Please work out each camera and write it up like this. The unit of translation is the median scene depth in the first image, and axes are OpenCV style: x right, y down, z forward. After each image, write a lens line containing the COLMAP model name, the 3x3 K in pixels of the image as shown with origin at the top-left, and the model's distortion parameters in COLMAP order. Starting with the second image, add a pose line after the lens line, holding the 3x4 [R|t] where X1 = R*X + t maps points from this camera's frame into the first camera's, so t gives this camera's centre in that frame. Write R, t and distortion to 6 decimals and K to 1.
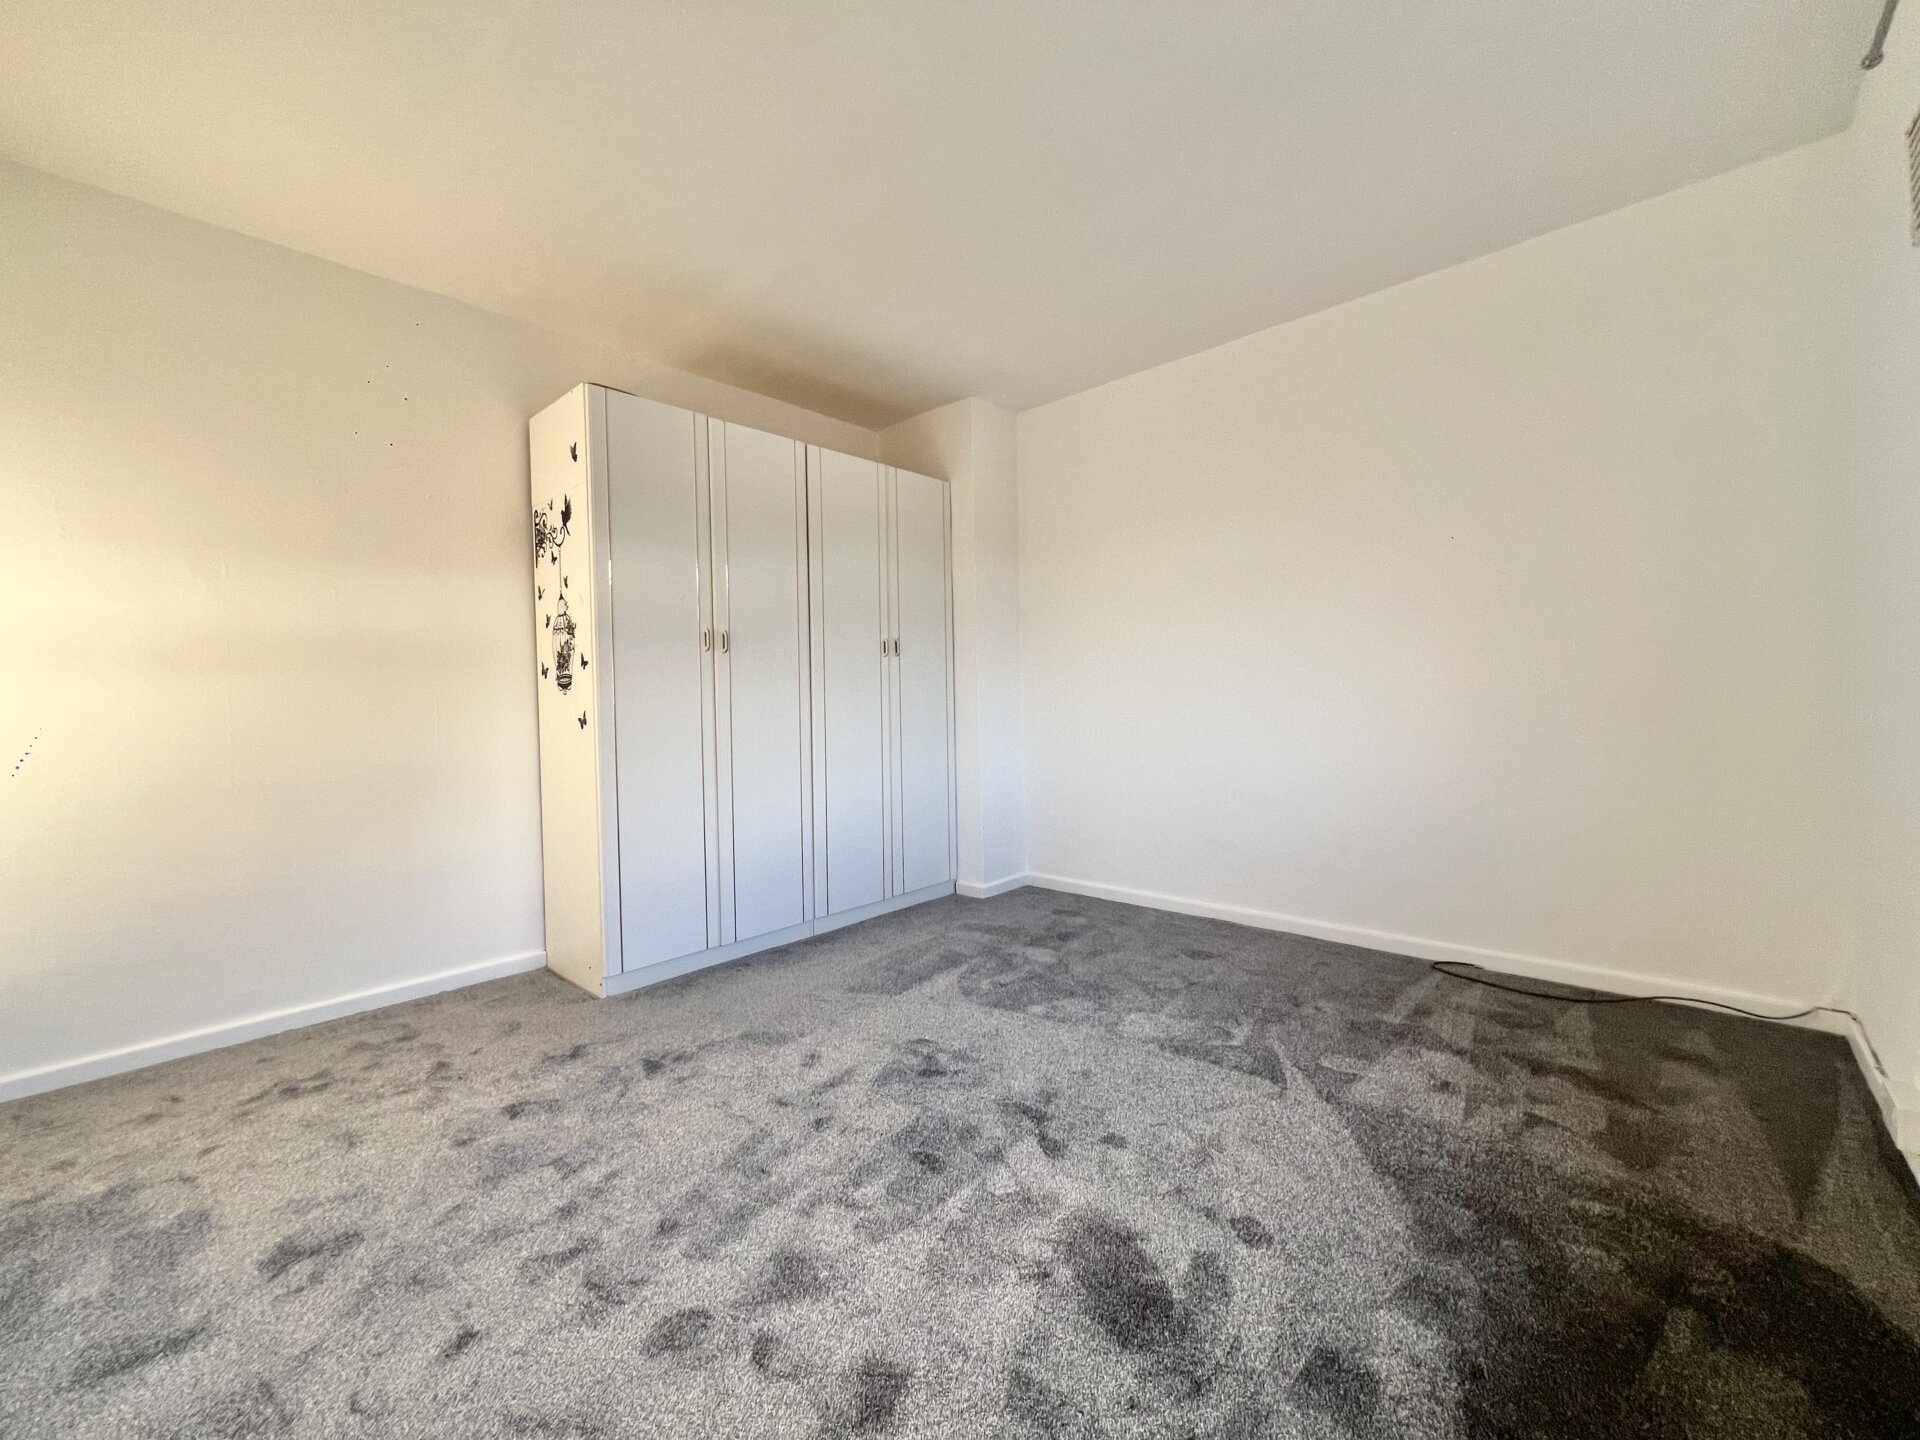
lens RADIAL K [[773.4, 0, 960.0], [0, 773.4, 713.3], [0, 0, 1]] dist [-0.001212, 0.000179]
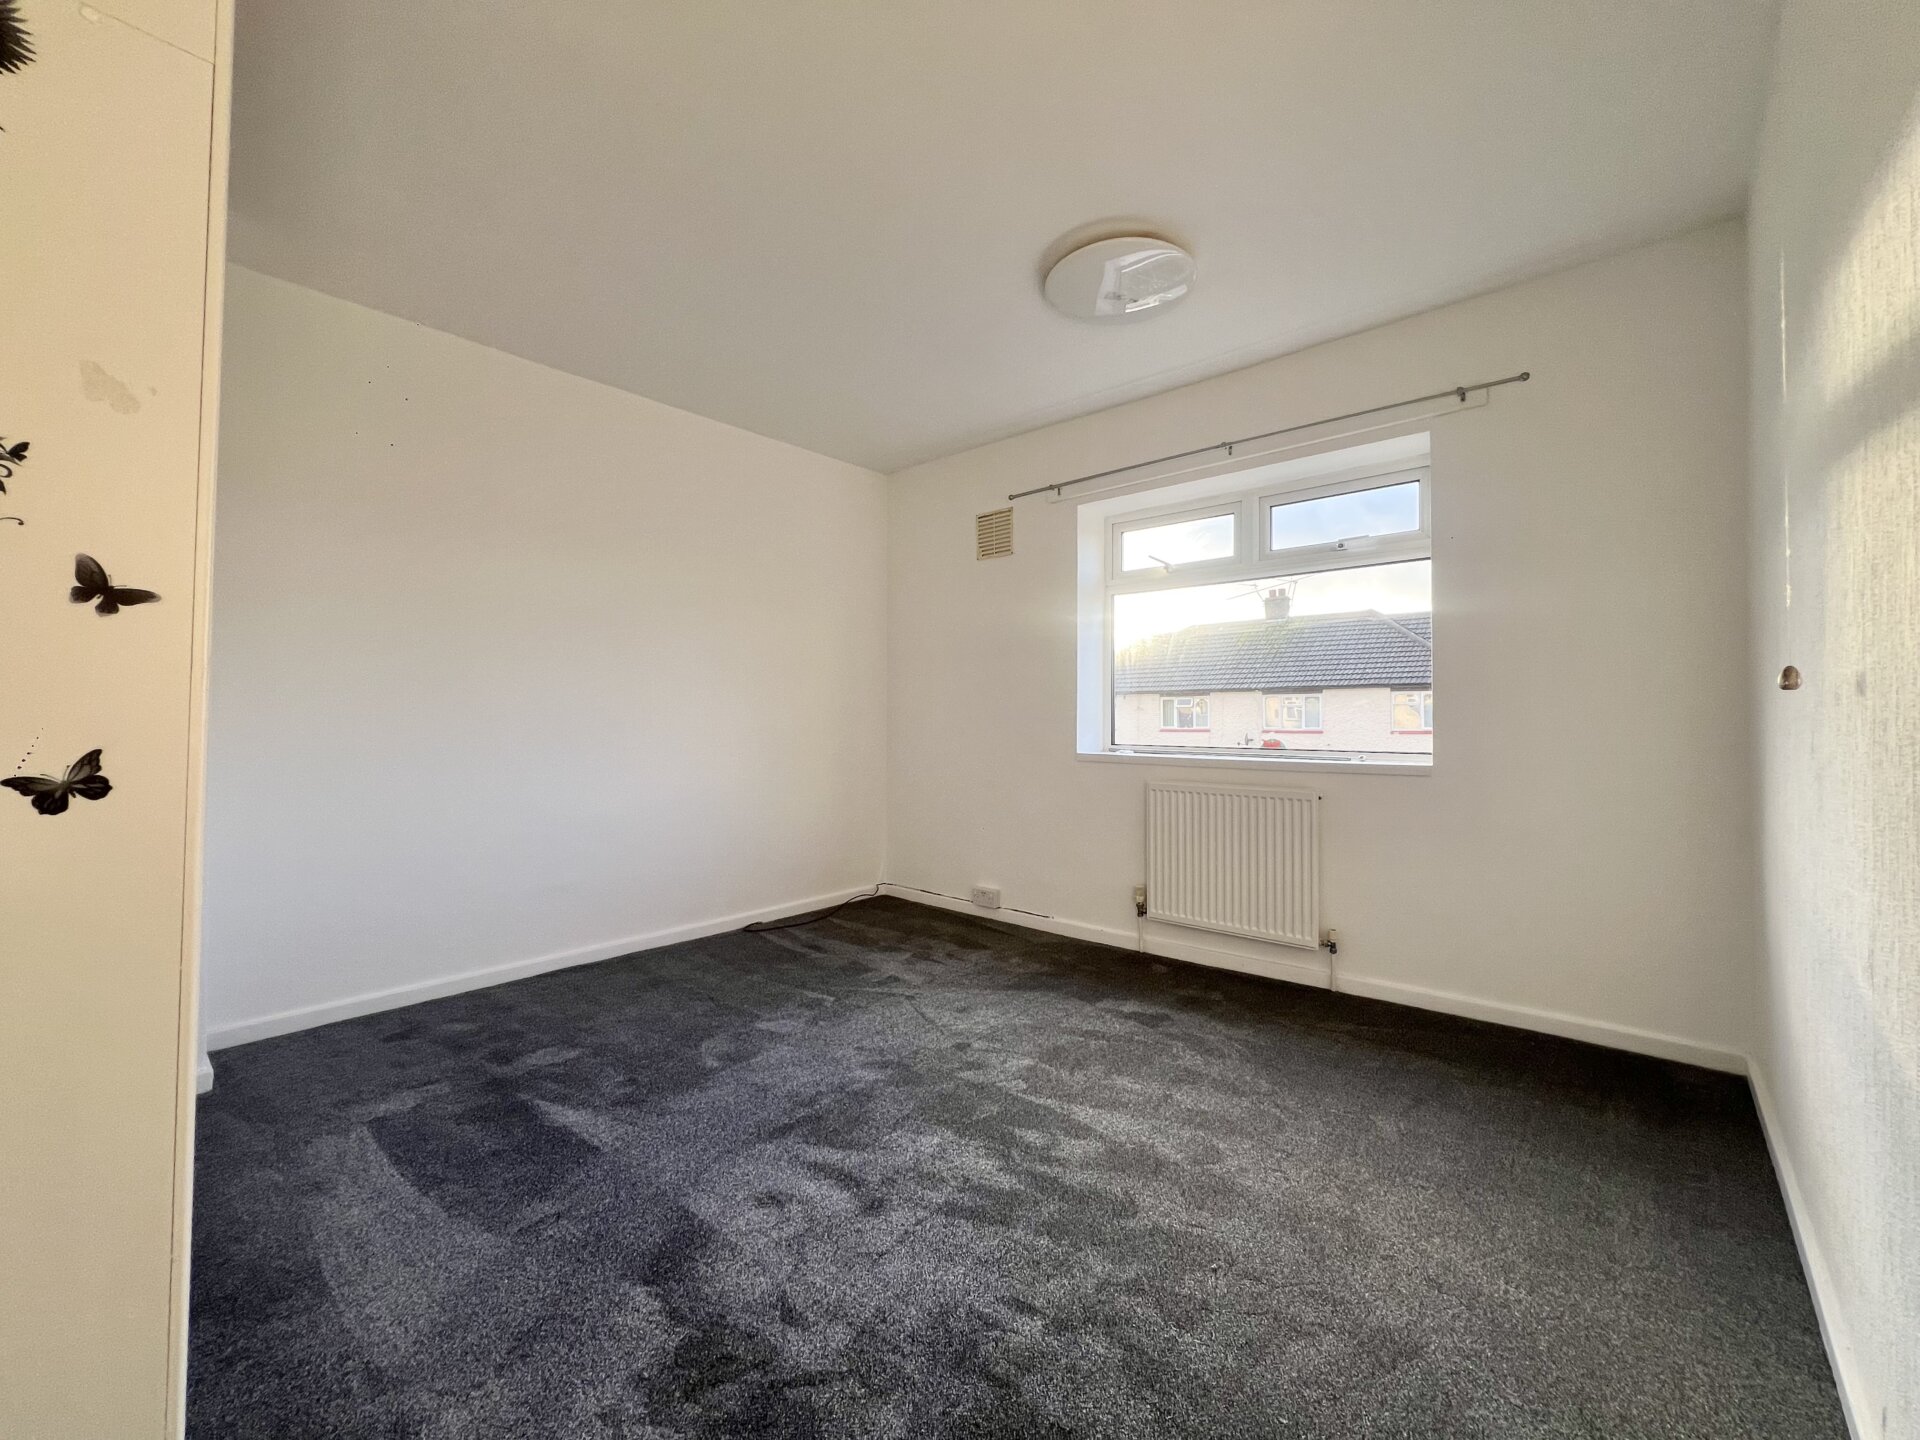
lens RADIAL K [[767.6, 0, 960.0], [0, 767.6, 720.0], [0, 0, 1]] dist [0.000998, 0.000219]
pose [[-0.030530, 0.032680, 0.998999, -0.973652], [0.021694, 0.999252, -0.032026, 0.003730], [-0.999298, 0.020695, -0.031216, 0.830310]]
